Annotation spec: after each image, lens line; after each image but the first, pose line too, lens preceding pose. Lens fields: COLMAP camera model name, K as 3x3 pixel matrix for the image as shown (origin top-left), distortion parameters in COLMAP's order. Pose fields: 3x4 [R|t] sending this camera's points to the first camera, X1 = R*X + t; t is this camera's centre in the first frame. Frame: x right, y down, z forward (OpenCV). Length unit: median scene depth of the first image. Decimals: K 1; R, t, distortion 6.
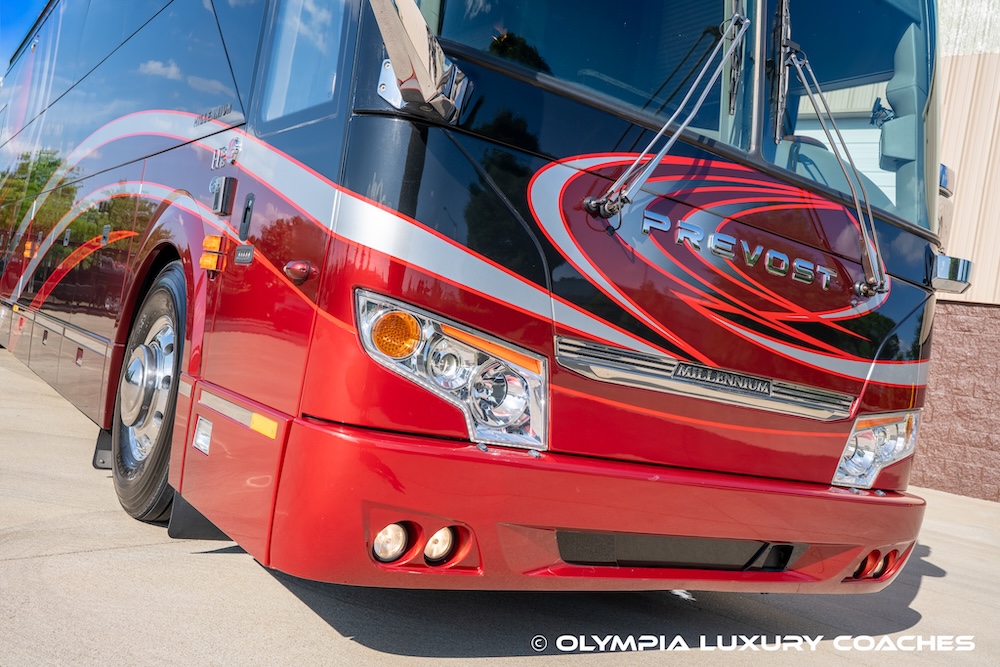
lens RADIAL K [[919.8, 0, 500.0], [0, 919.8, 333.5], [0, 0, 1]] dist [0.028329, 0.004404]
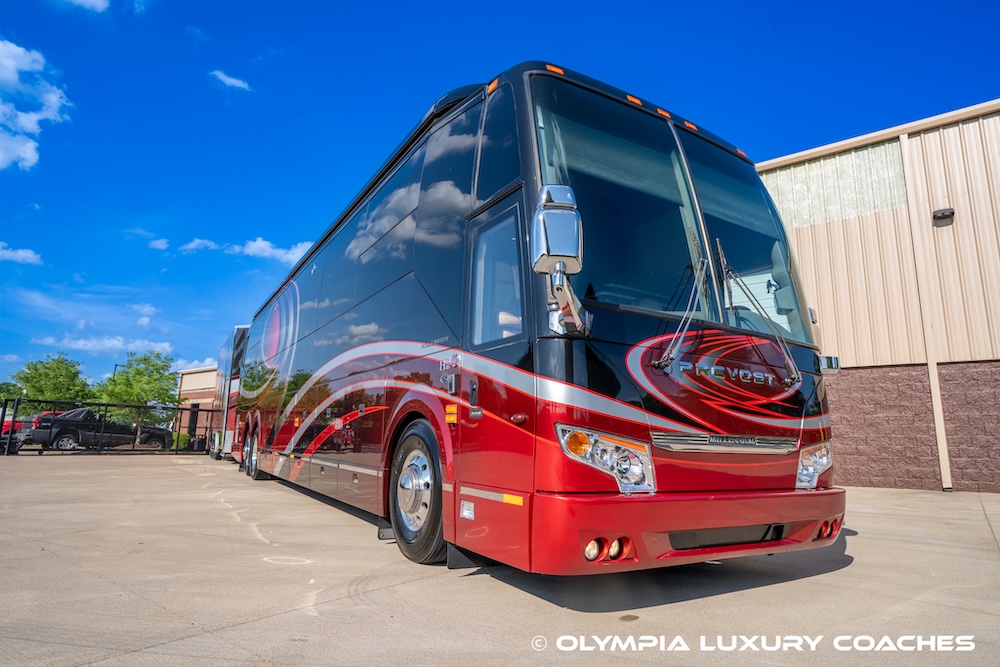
lens RADIAL K [[577.3, 0, 500.0], [0, 577.3, 333.5], [0, 0, 1]] dist [-0.020835, 0.001650]
pose [[0.988386, -0.150831, -0.018549, -0.167228], [0.145781, 0.975532, -0.164577, -0.038245], [0.042918, 0.159962, 0.986190, -0.218891]]
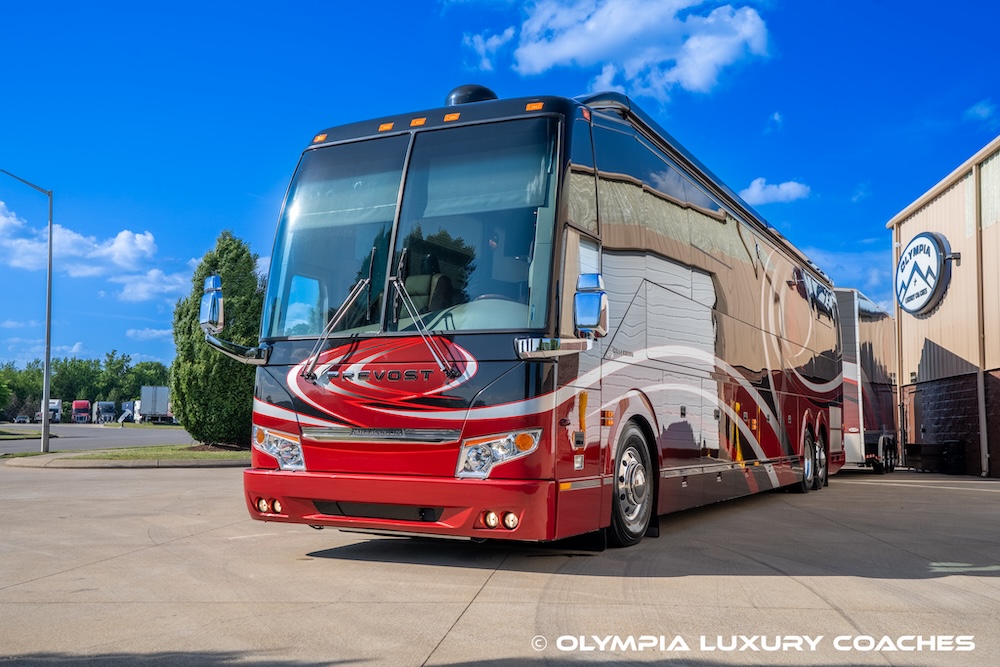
lens RADIAL K [[1026.5, 0, 500.0], [0, 1026.5, 333.5], [0, 0, 1]] dist [0.003216, 0.000193]
pose [[0.501370, -0.248873, -0.828668, 2.374580], [0.103597, 0.968117, -0.228074, 0.391631], [0.859009, 0.028502, 0.511167, -0.028726]]
